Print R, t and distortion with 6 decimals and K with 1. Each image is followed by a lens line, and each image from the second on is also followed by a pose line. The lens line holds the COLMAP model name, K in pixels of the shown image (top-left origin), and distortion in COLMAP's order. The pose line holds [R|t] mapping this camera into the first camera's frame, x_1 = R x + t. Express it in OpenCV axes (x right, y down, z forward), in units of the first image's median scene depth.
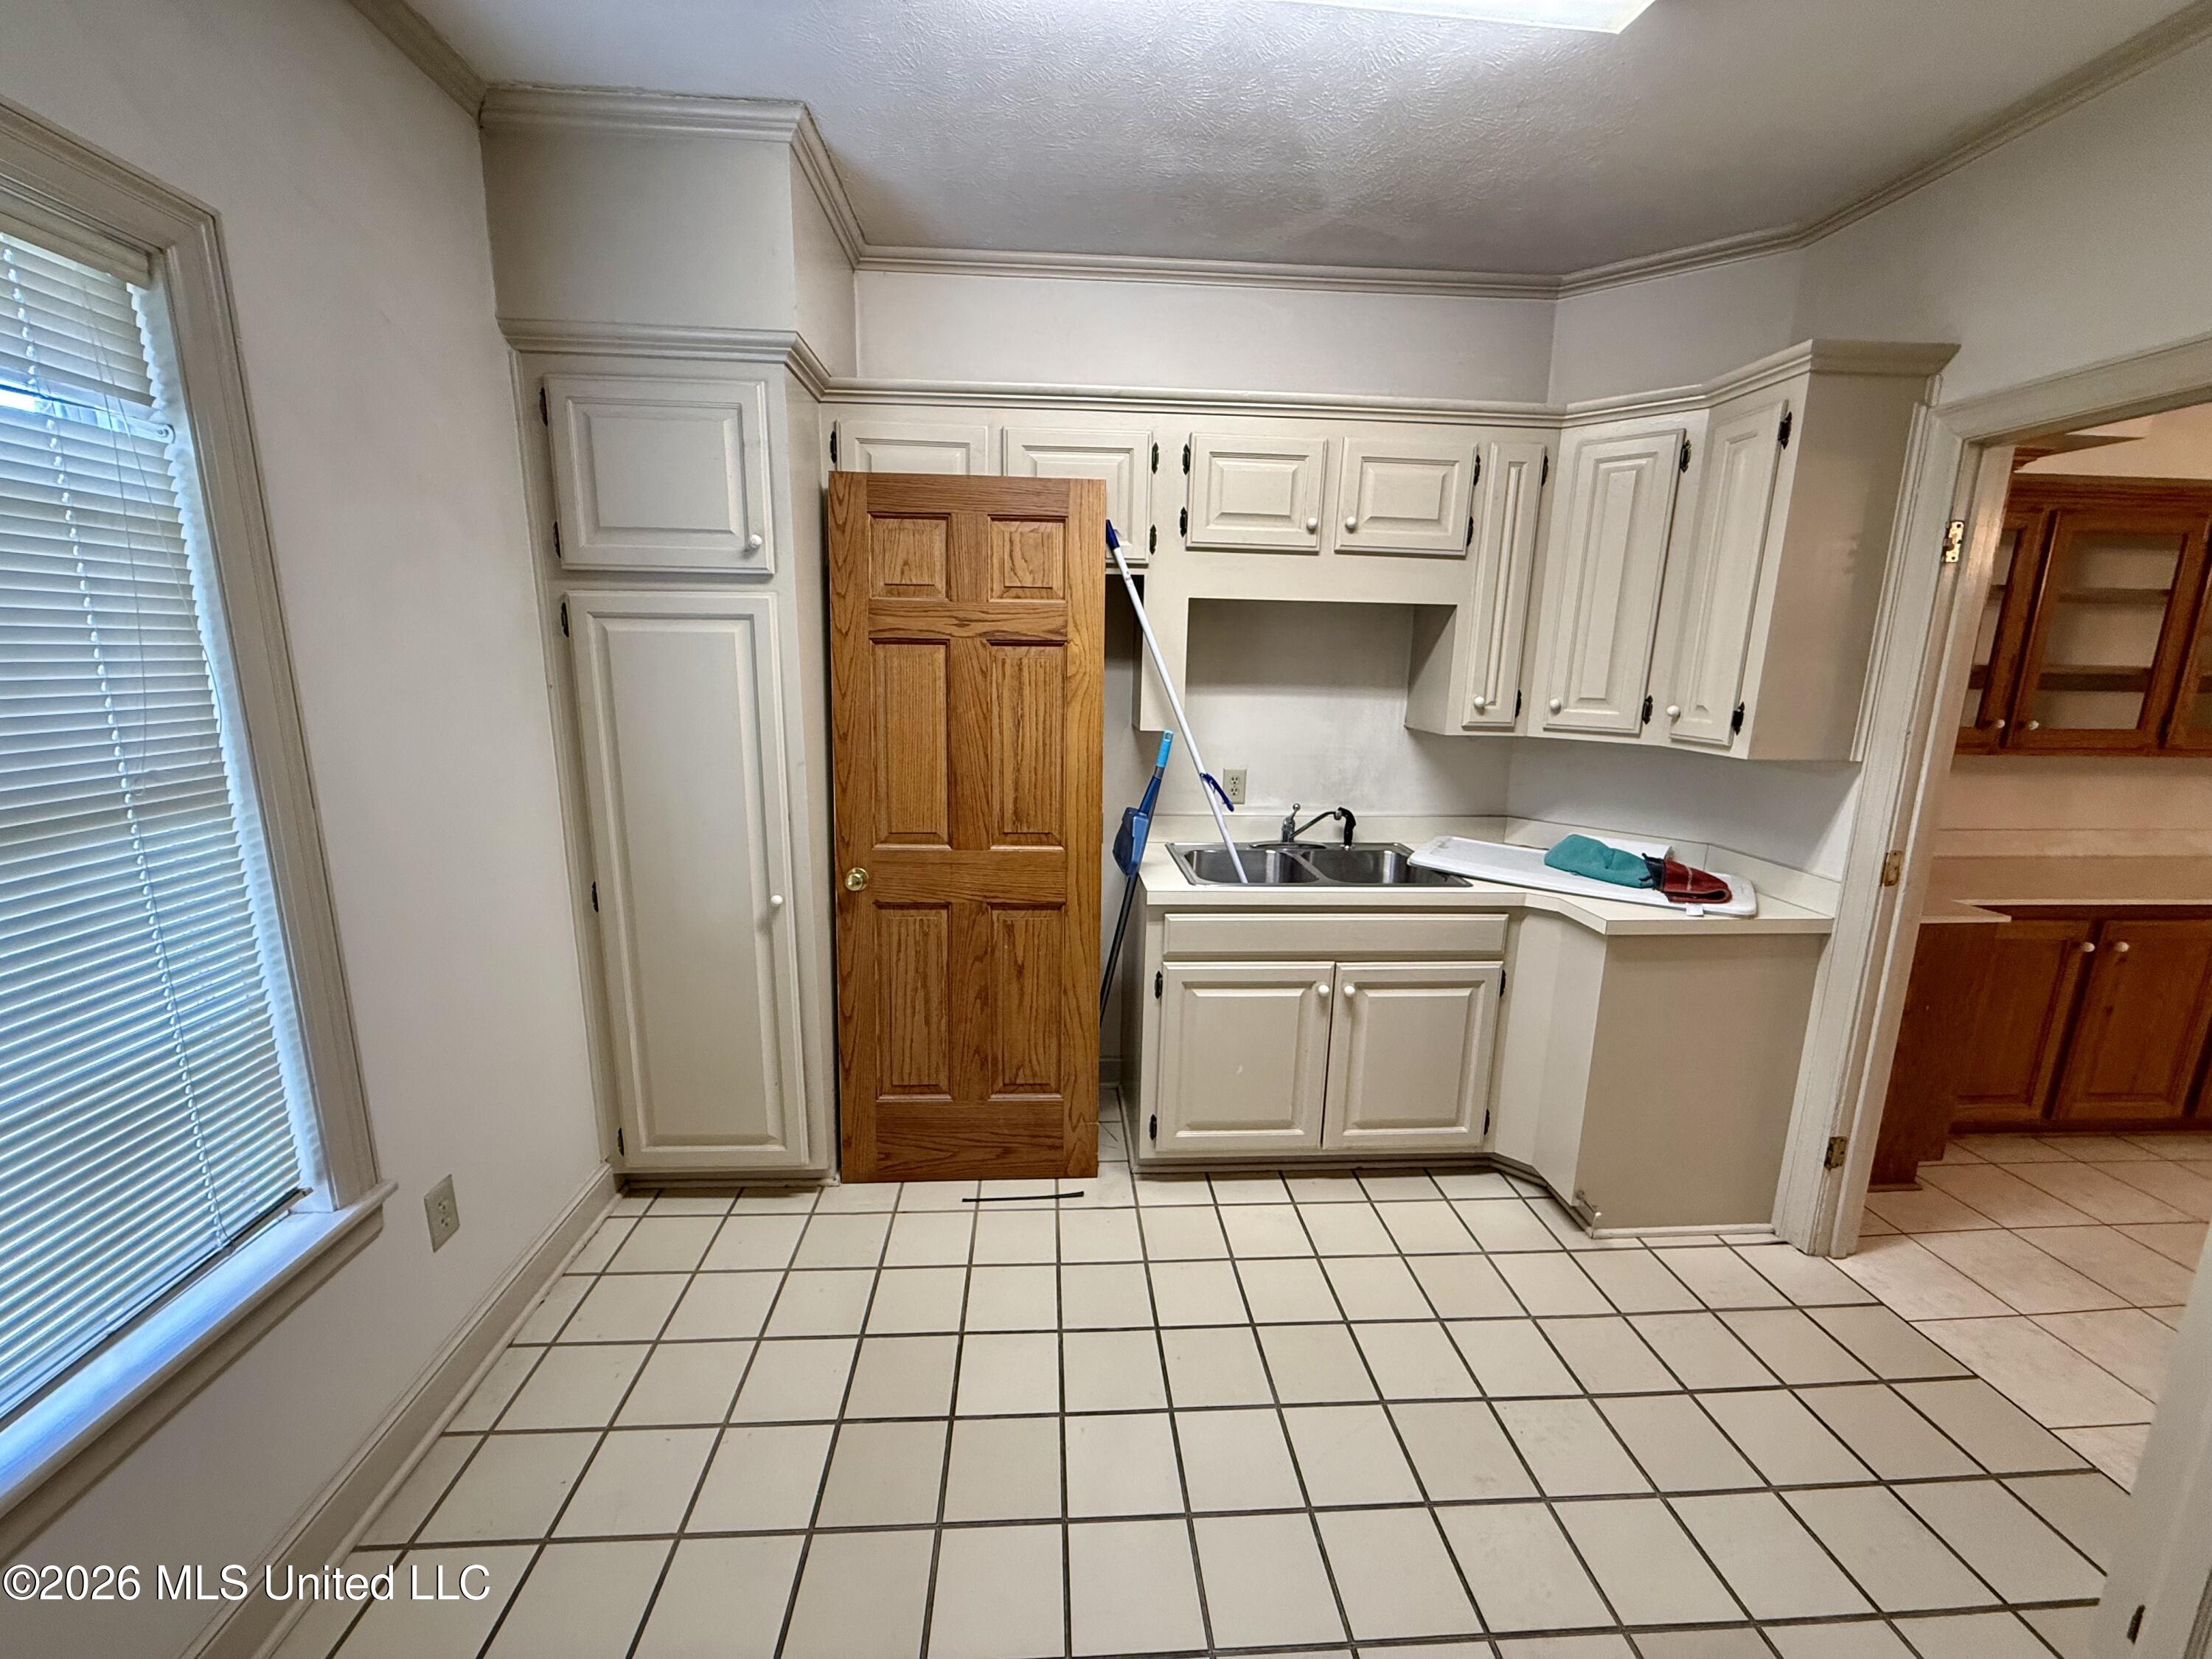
lens RADIAL K [[877.2, 0, 1101.8], [0, 877.2, 828.6], [0, 0, 1]] dist [0.001284, 0.000081]
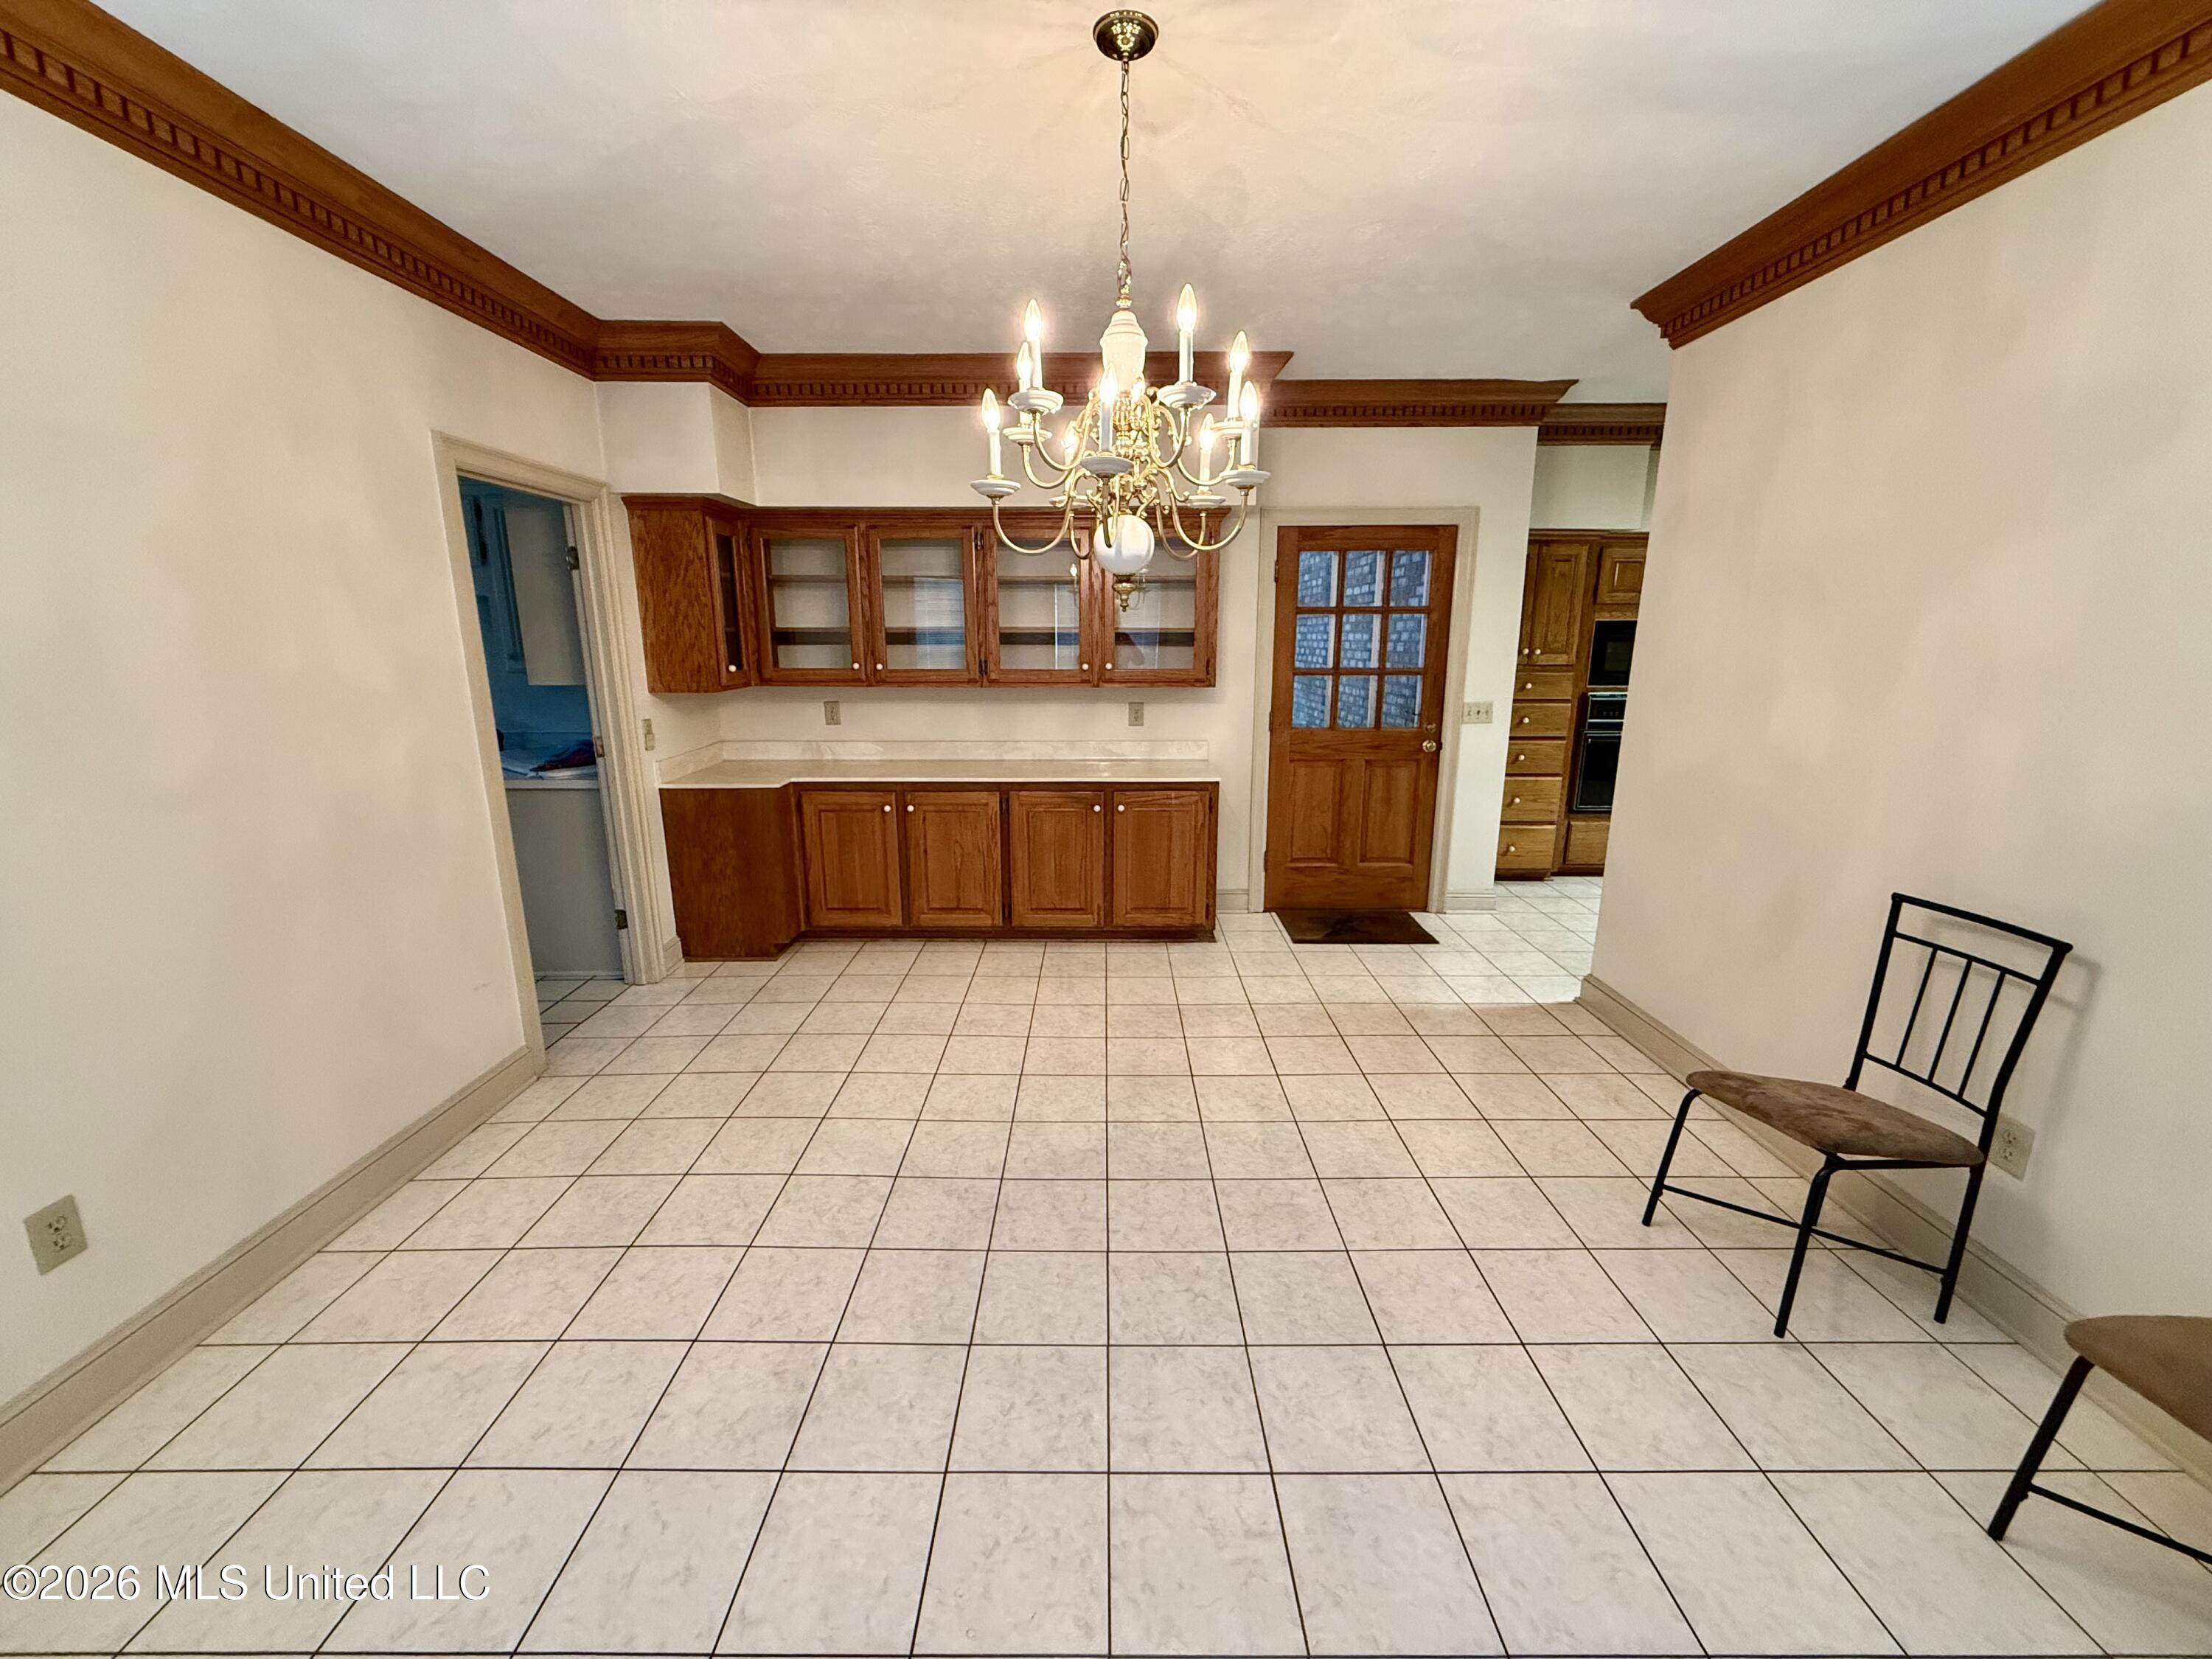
lens RADIAL K [[877.2, 0, 1101.8], [0, 877.2, 828.6], [0, 0, 1]] dist [0.001284, 0.000081]
pose [[0.999607, -0.011594, -0.025531, 1.459673], [0.011814, 0.999894, 0.008467, 0.153588], [0.025430, -0.008765, 0.999638, -0.511164]]
